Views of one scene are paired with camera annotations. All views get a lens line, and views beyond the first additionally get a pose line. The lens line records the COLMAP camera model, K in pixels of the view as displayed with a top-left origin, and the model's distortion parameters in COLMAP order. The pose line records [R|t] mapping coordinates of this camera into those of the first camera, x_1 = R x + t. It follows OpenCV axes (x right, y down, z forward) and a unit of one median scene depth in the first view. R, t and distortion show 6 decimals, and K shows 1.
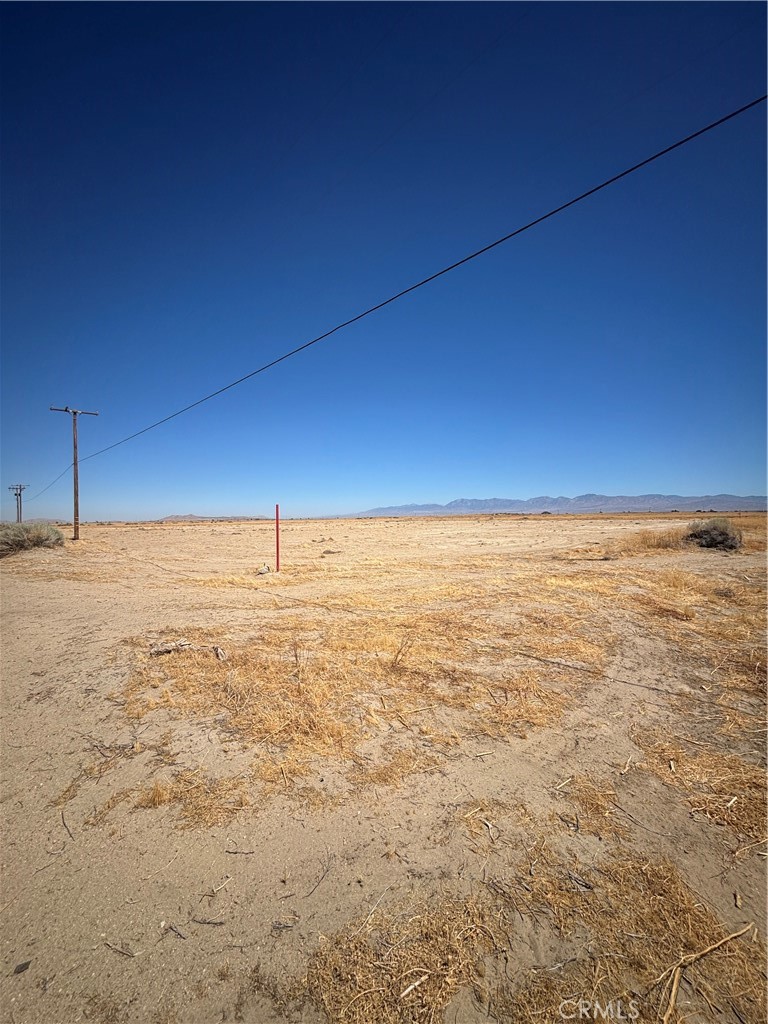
lens RADIAL K [[409.1, 0, 389.3], [0, 409.1, 515.7], [0, 0, 1]] dist [-0.008782, 0.006775]
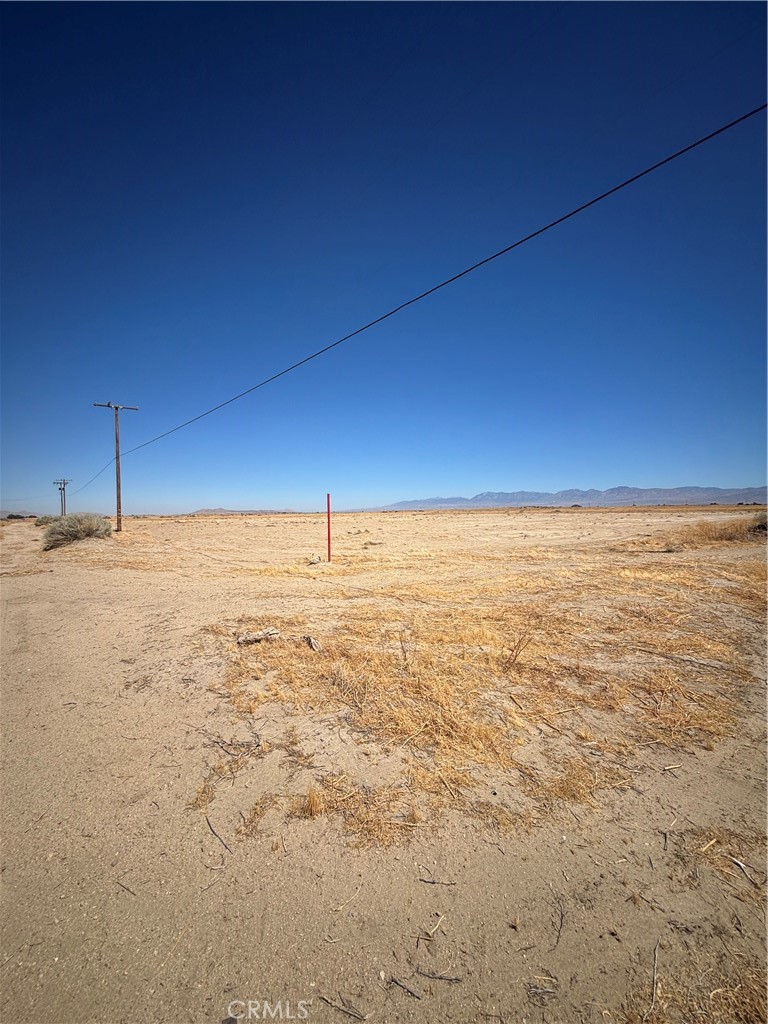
lens RADIAL K [[409.1, 0, 389.3], [0, 409.1, 515.7], [0, 0, 1]] dist [-0.008782, 0.006775]
pose [[0.998233, -0.000166, -0.059428, -0.141970], [0.001101, 0.999876, 0.015695, 0.021536], [0.059418, -0.015733, 0.998109, 0.059256]]
